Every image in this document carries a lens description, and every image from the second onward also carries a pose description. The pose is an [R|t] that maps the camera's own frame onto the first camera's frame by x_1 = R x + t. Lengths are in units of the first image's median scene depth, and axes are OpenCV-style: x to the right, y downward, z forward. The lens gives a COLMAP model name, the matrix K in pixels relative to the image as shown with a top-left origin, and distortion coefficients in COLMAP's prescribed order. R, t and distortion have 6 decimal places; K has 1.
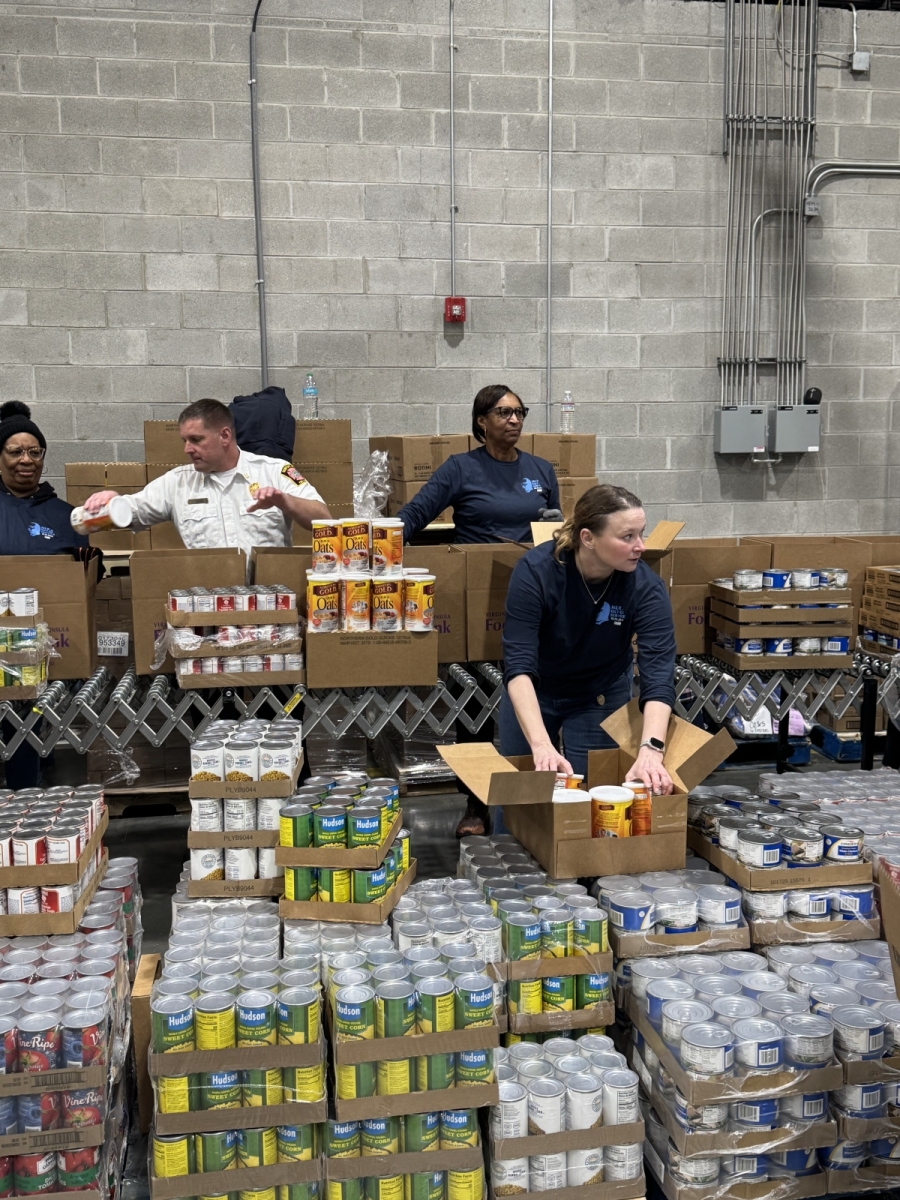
lens RADIAL K [[1239.8, 0, 455.0], [0, 1239.8, 594.2], [0, 0, 1]] dist [0.187274, -0.423997]
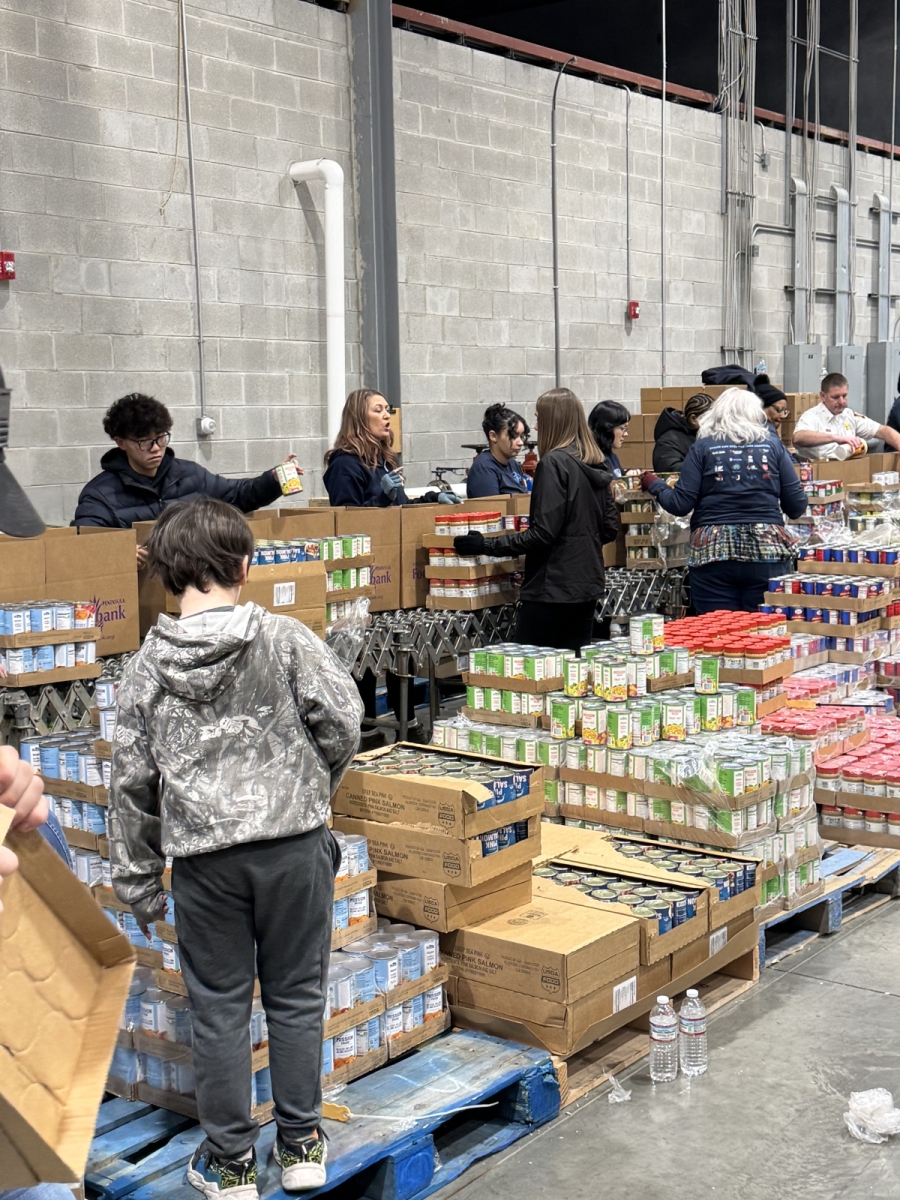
lens RADIAL K [[1619.7, 0, 450.0], [0, 1619.7, 600.0], [0, 0, 1]] dist [0.121192, -0.080327]
pose [[0.735516, -0.086338, 0.671983, -1.469784], [0.097048, 0.995045, 0.021622, 0.043314], [-0.670520, 0.049311, 0.740251, -0.229409]]
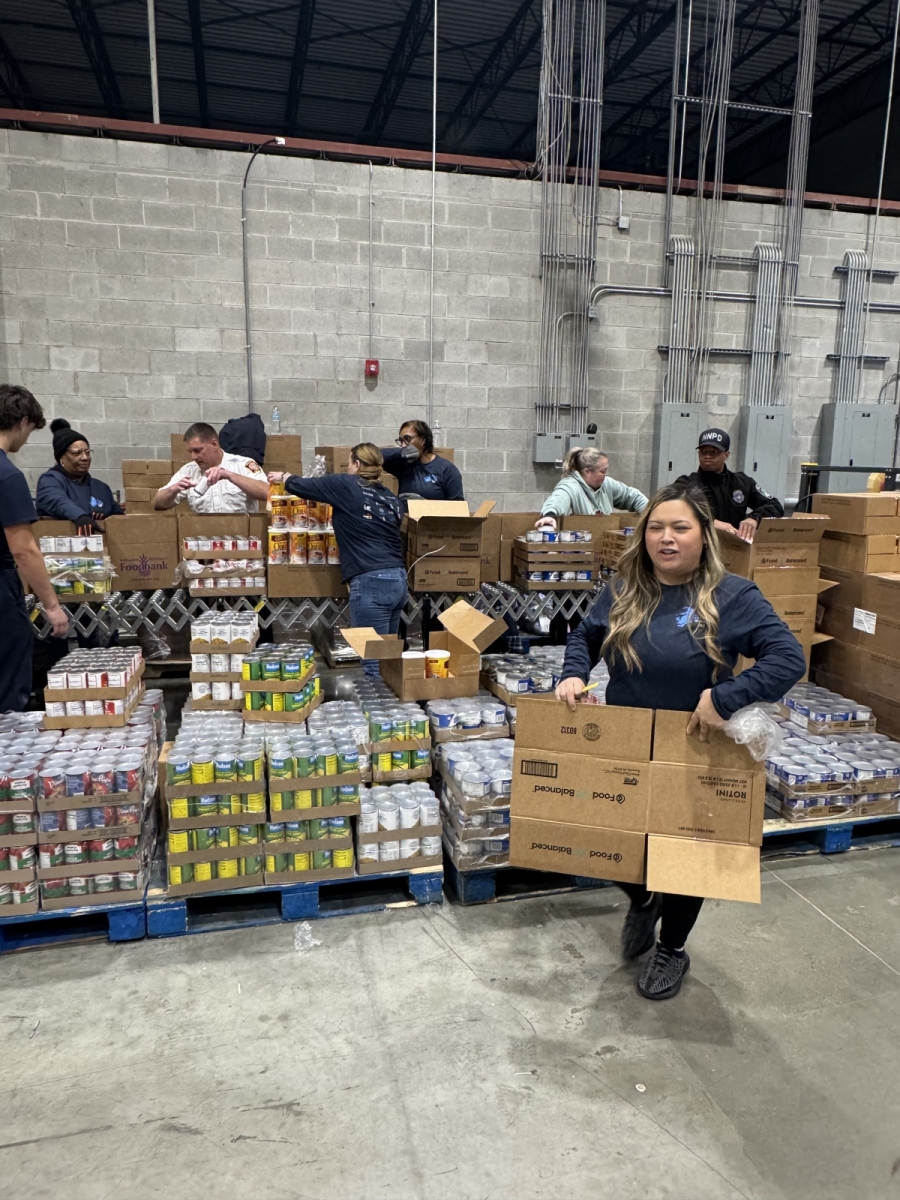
lens RADIAL K [[811.3, 0, 447.2], [0, 811.3, 603.7], [0, 0, 1]] dist [-0.005341, 0.002002]
pose [[0.997385, 0.008751, 0.071744, 0.024725], [-0.013135, 0.998060, 0.060865, 0.008720], [-0.071072, -0.061648, 0.995564, -0.055431]]
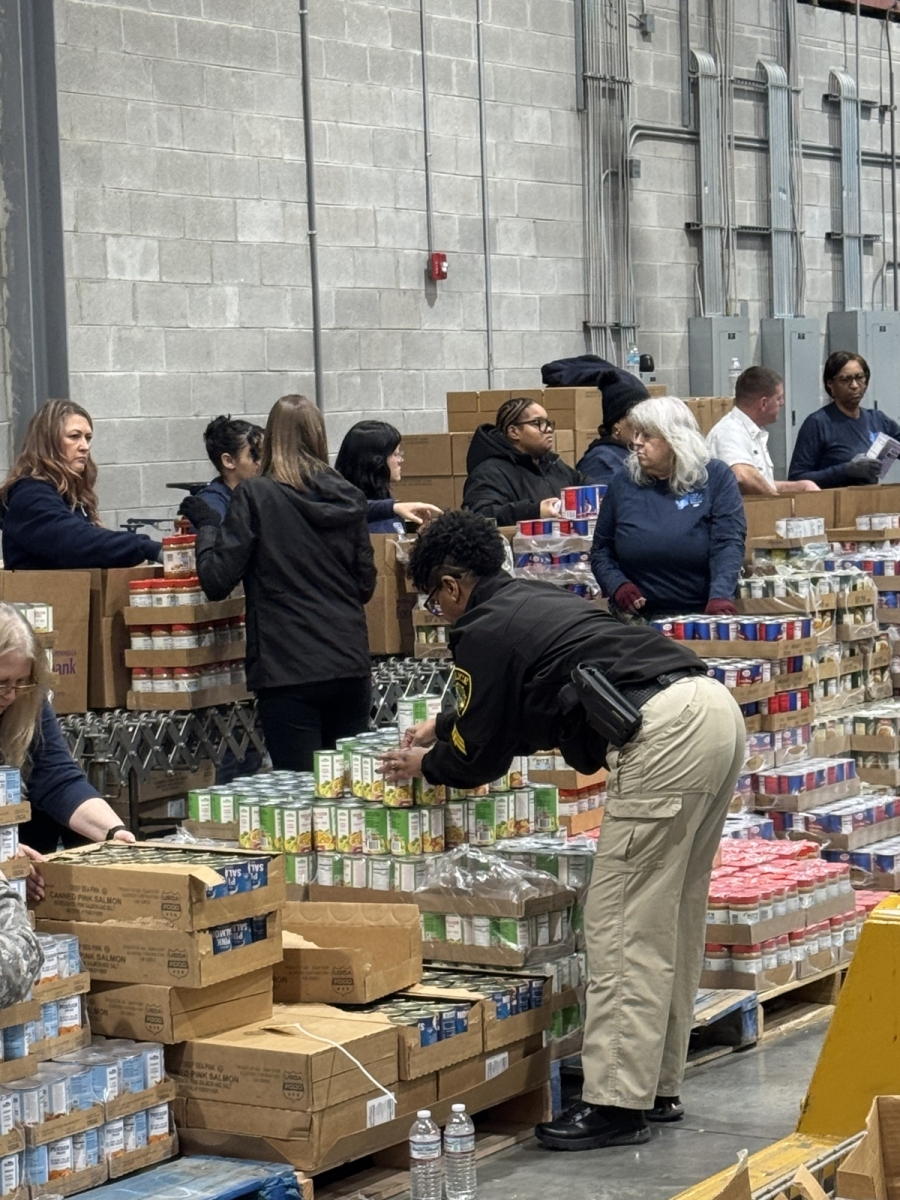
lens RADIAL K [[3169.3, 0, 450.0], [0, 3169.3, 600.0], [0, 0, 1]] dist [0.110748, 0.558067]
pose [[0.663874, -0.057098, 0.745661, -1.739442], [0.115485, 0.992948, -0.026785, 0.072892], [-0.738874, 0.103895, 0.665787, -0.504693]]
